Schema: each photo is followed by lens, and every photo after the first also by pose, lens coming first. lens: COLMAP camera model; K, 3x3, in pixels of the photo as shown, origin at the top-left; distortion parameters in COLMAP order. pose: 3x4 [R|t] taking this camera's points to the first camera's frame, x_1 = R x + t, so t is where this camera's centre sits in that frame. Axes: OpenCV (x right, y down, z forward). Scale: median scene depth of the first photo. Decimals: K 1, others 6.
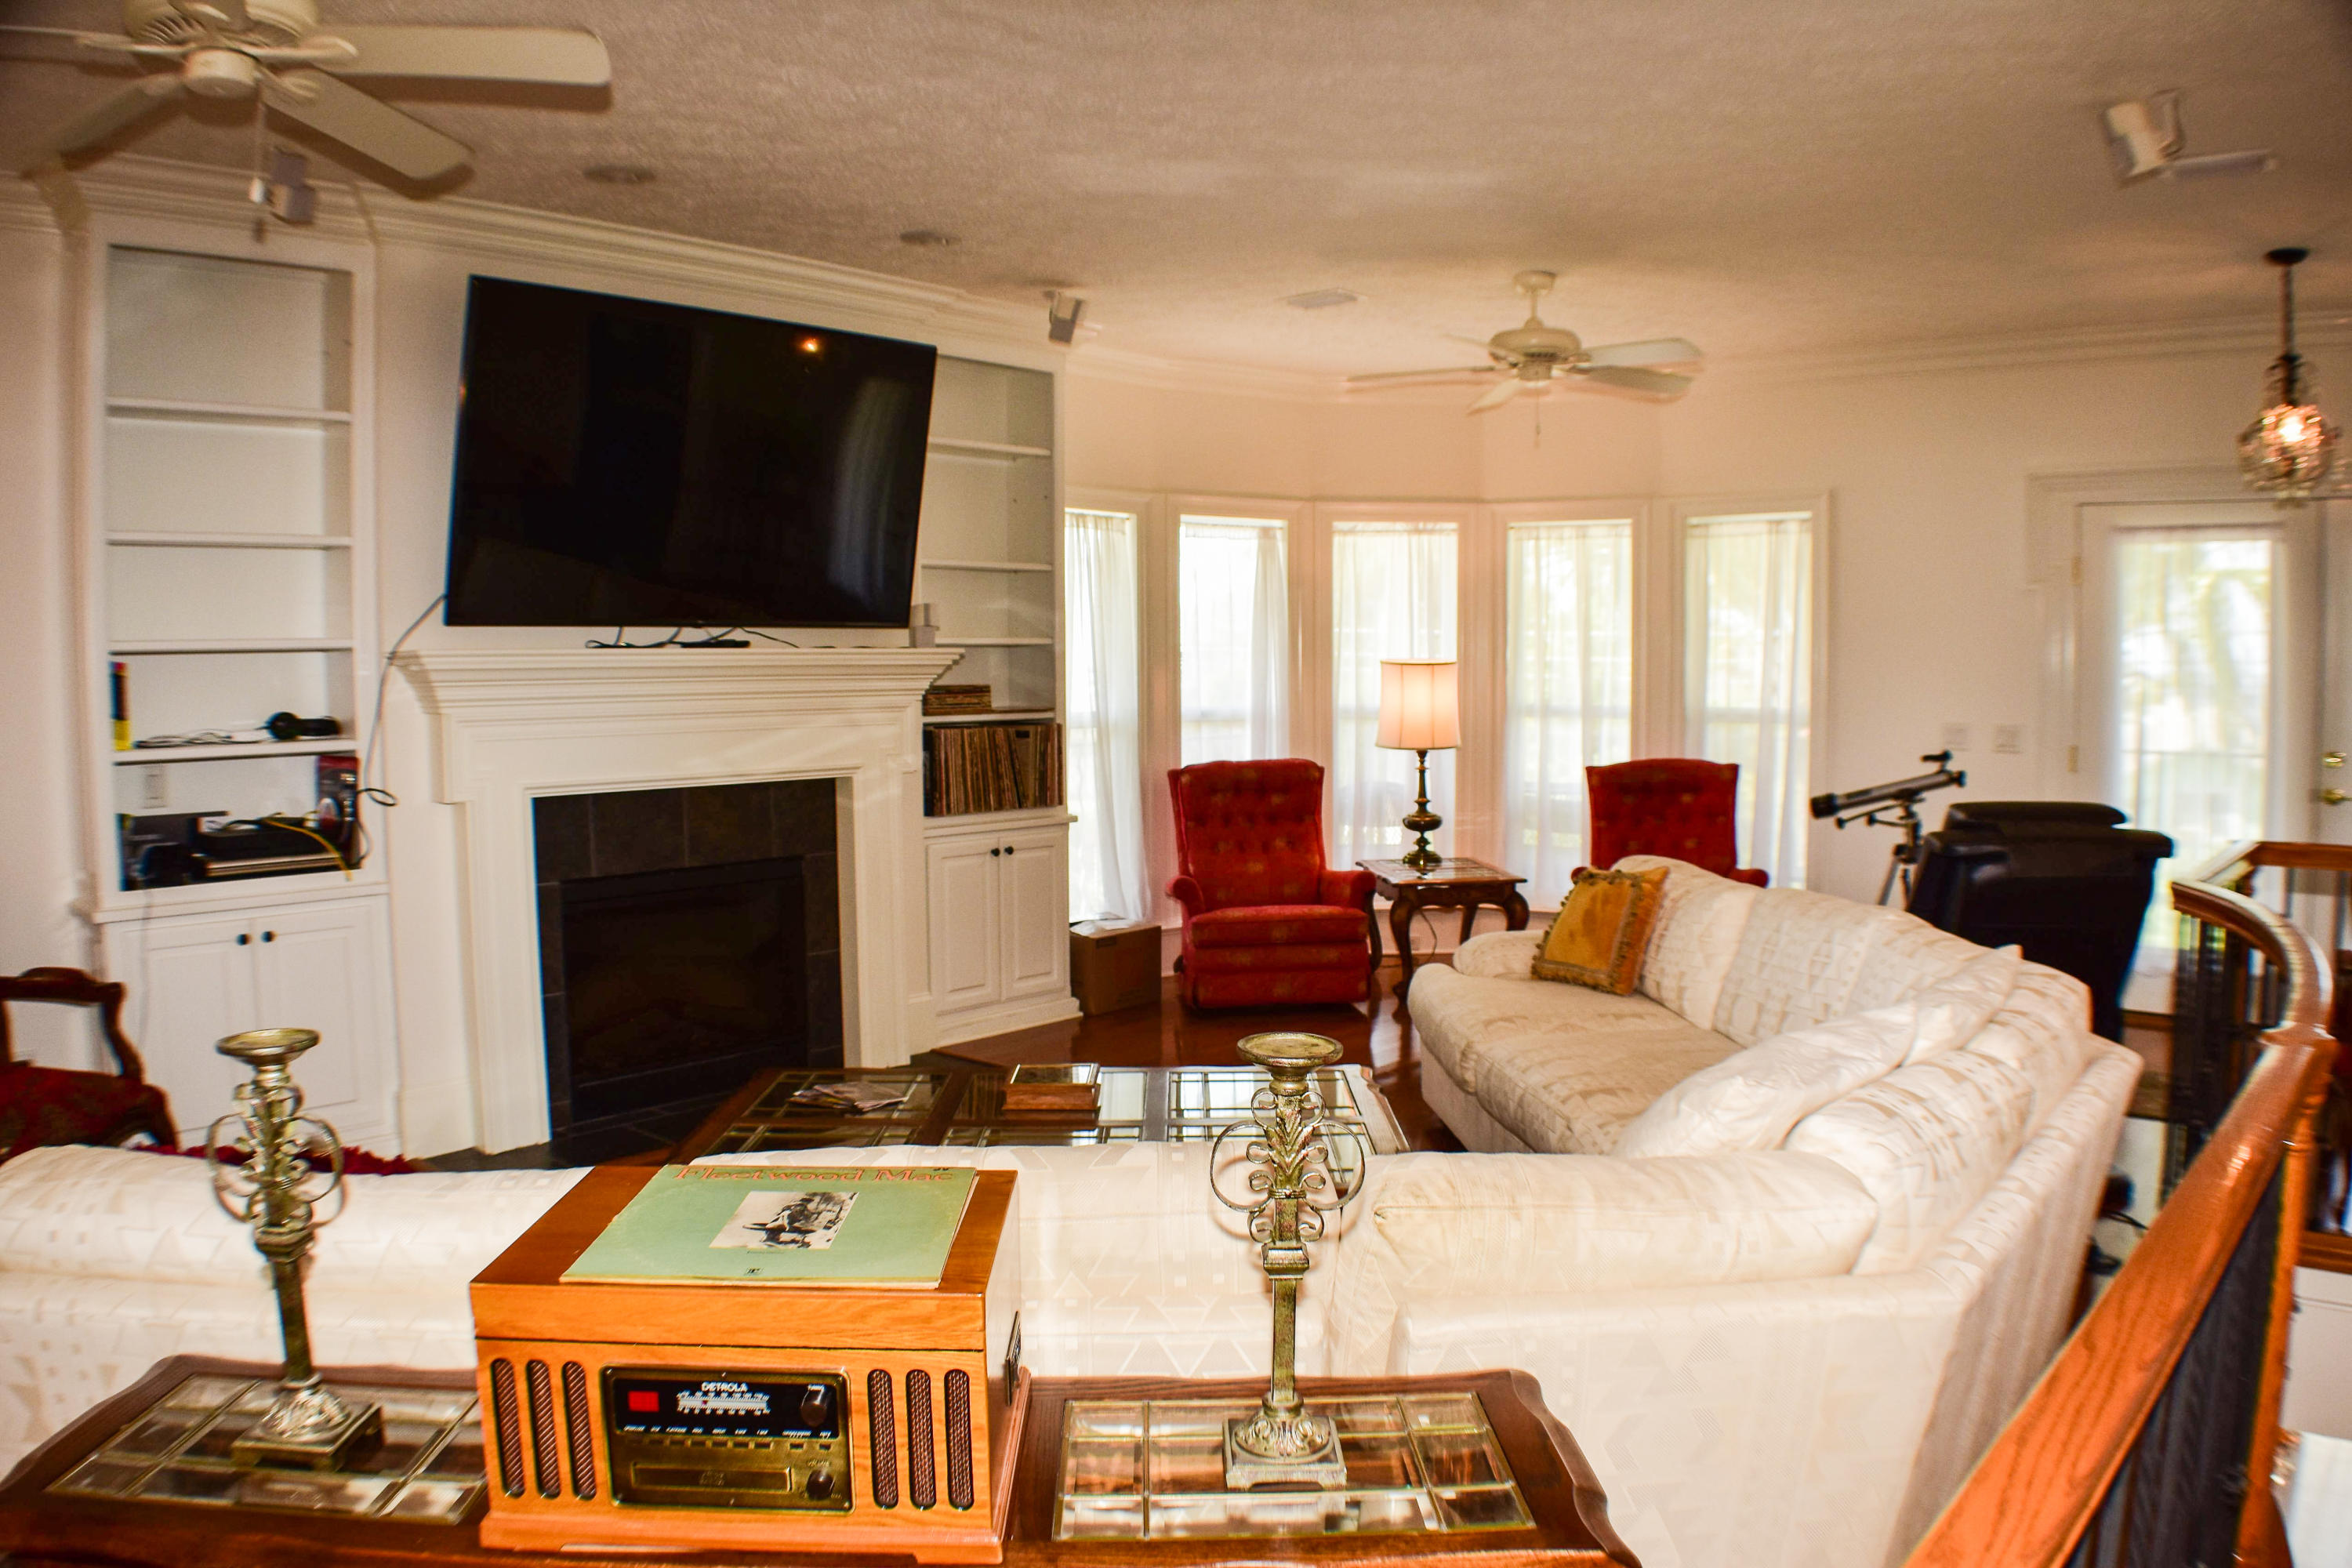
lens RADIAL K [[1681.1, 0, 1160.4], [0, 1681.1, 786.1], [0, 0, 1]] dist [-0.196665, 0.048316]
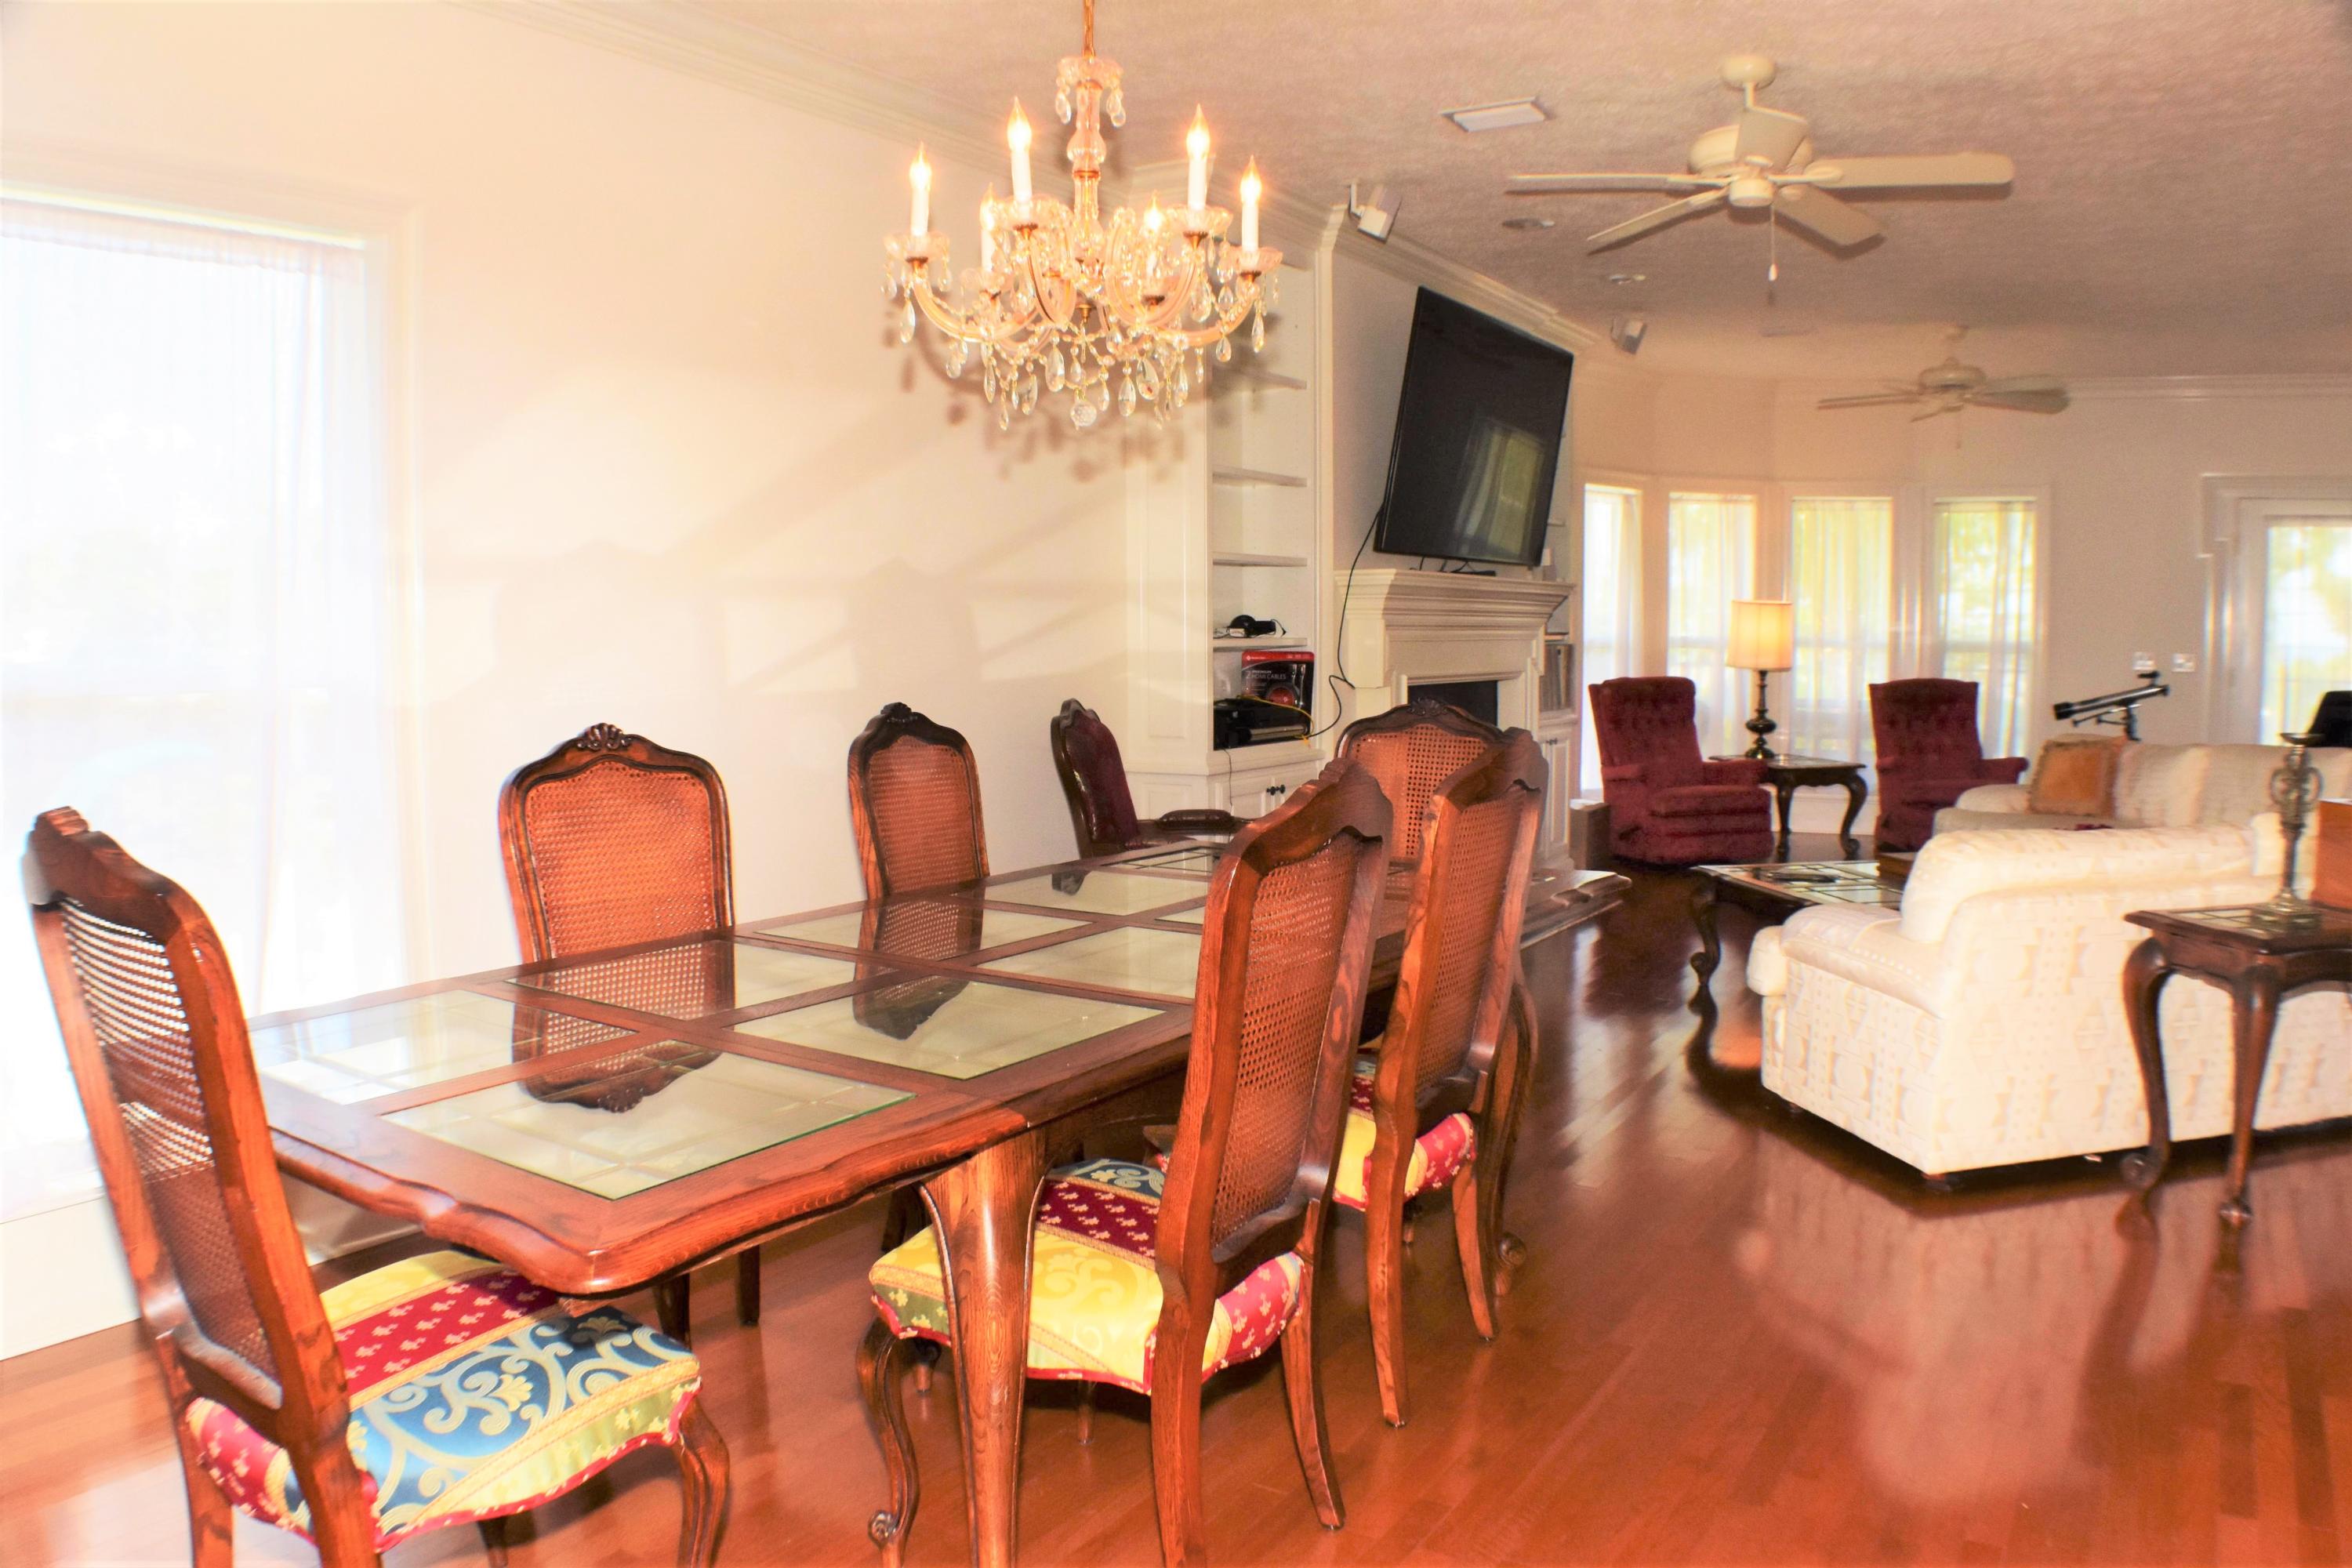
lens RADIAL K [[1681.1, 0, 1168.0], [0, 1681.1, 770.0], [0, 0, 1]] dist [-0.196665, 0.048316]
pose [[0.986191, -0.008551, 0.165394, -0.520726], [0.006323, 0.999882, 0.013995, 0.035804], [-0.165494, -0.012756, 0.986128, -0.184393]]
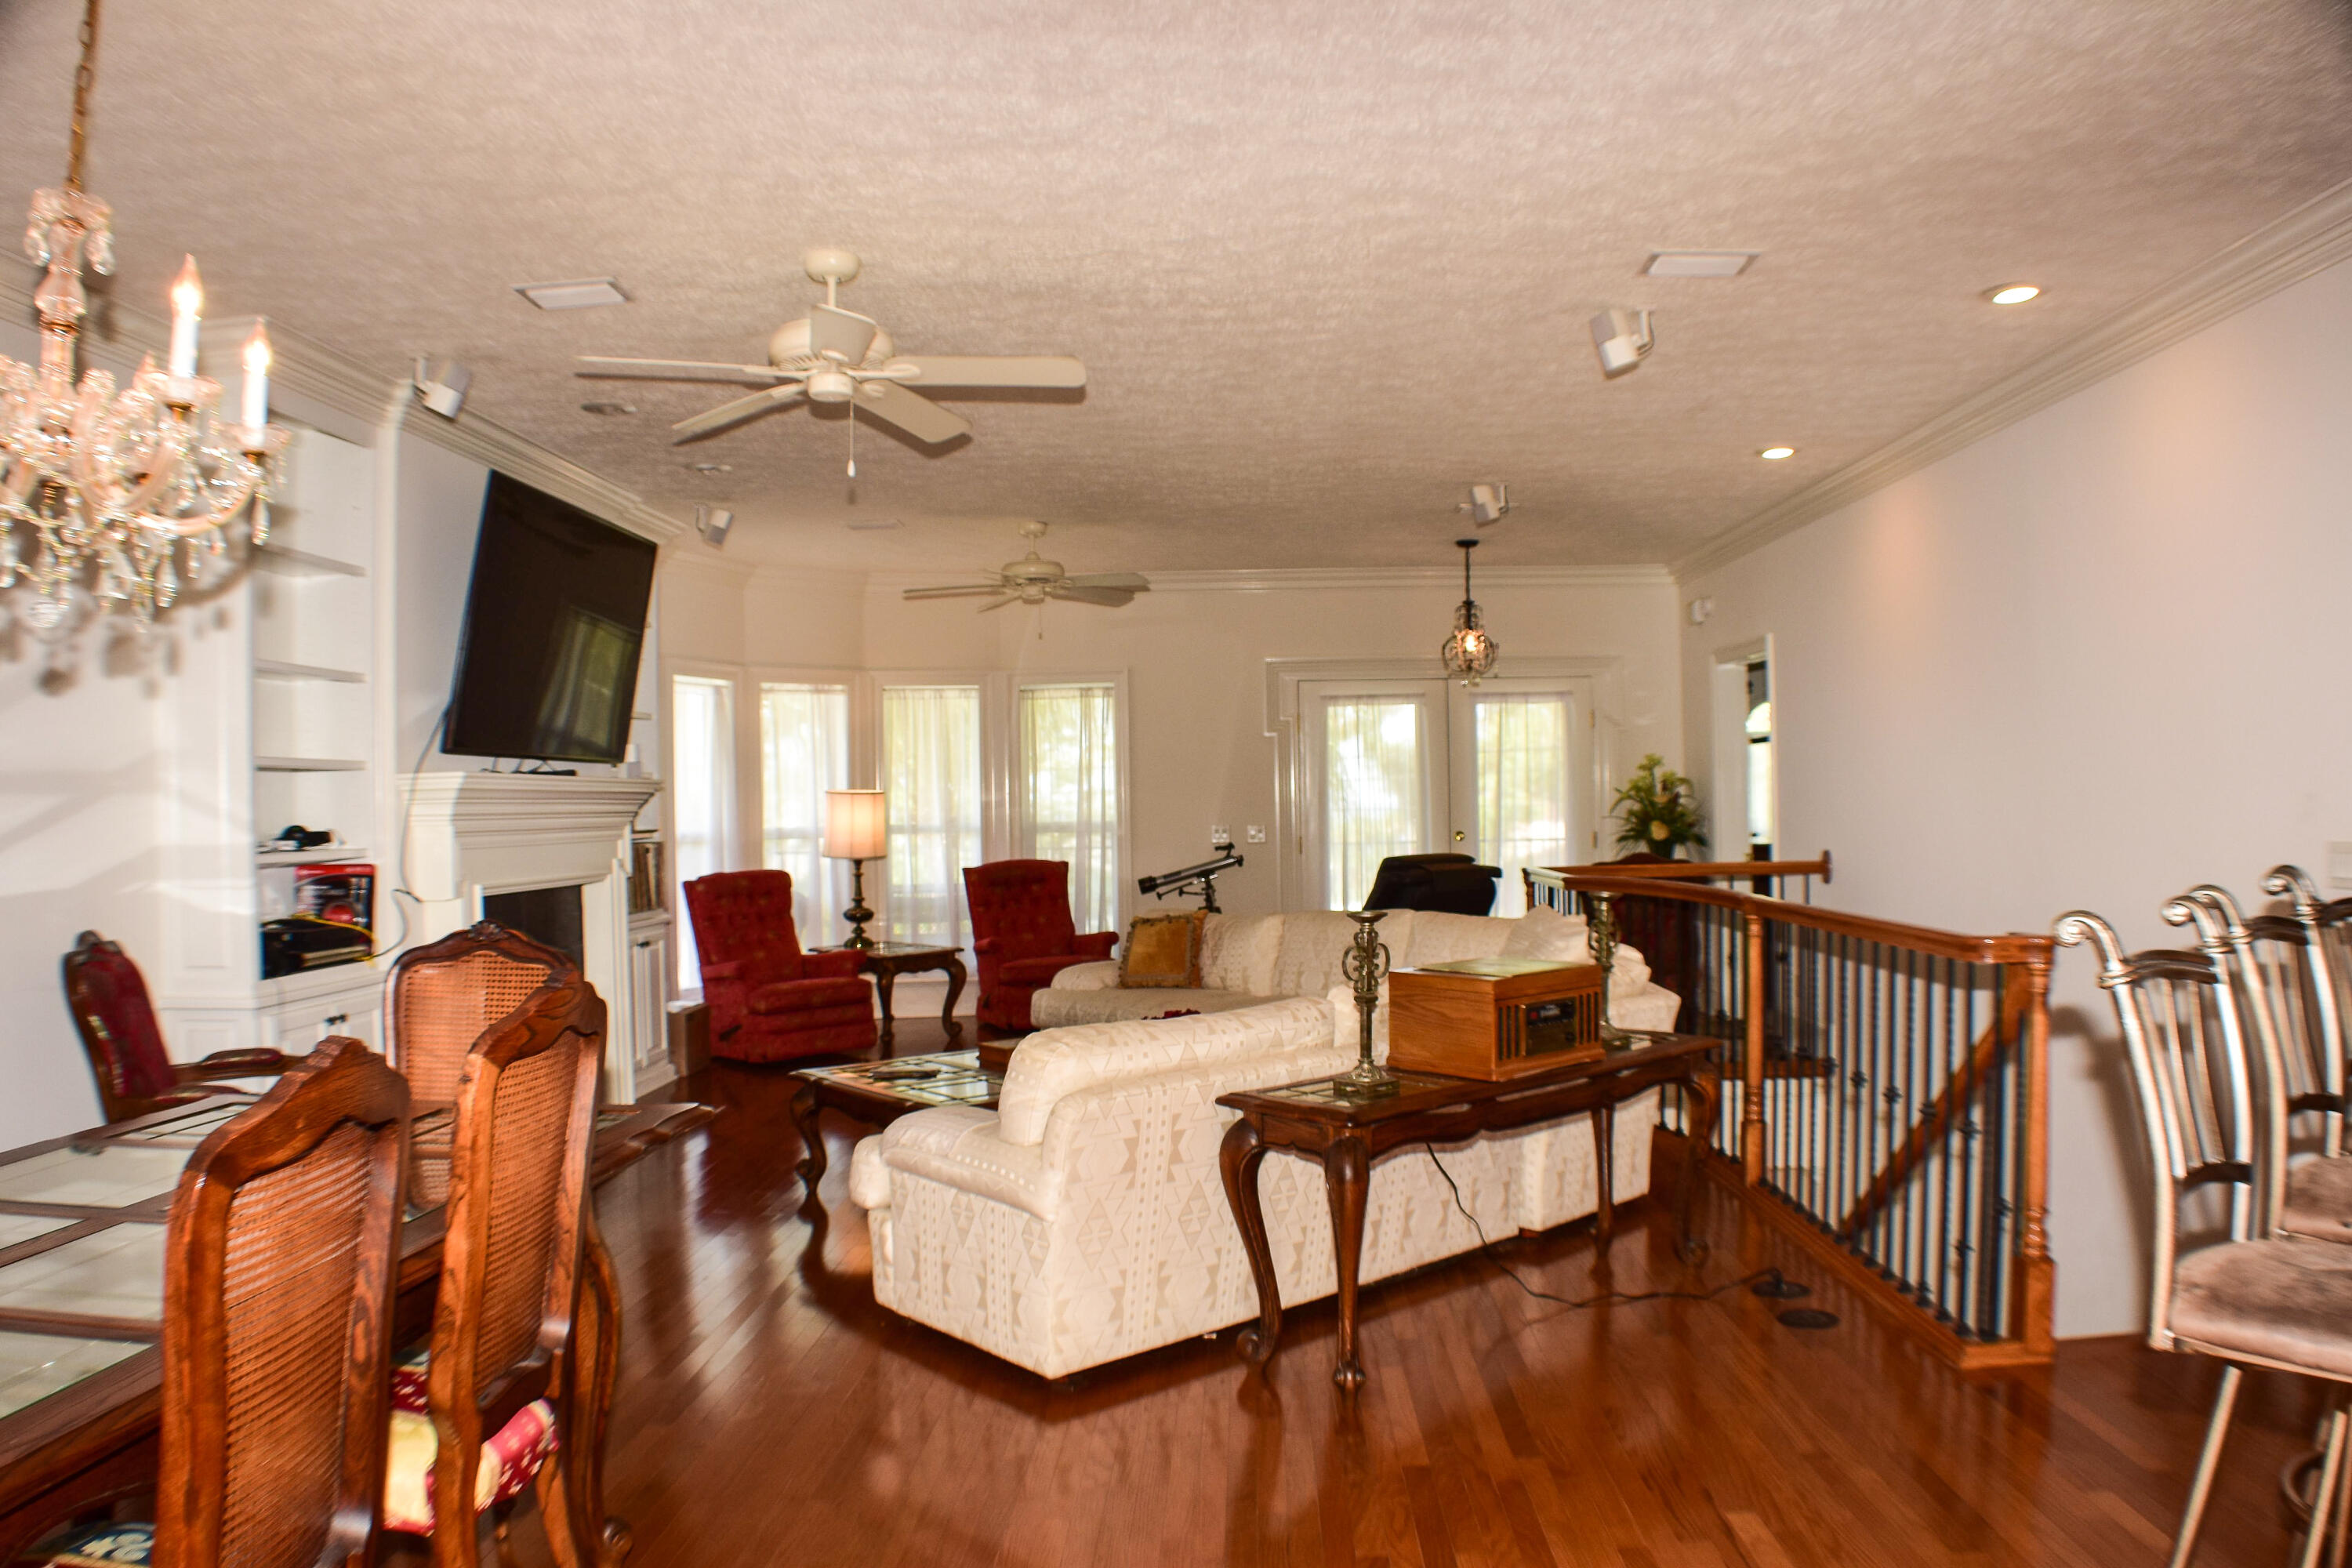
lens RADIAL K [[1681.1, 0, 1174.2], [0, 1681.1, 784.3], [0, 0, 1]] dist [-0.196665, 0.048316]
pose [[0.767047, -0.002438, 0.641587, -0.499222], [0.061345, 0.995690, -0.069557, 0.026291], [-0.638652, 0.092711, 0.763890, -0.161456]]
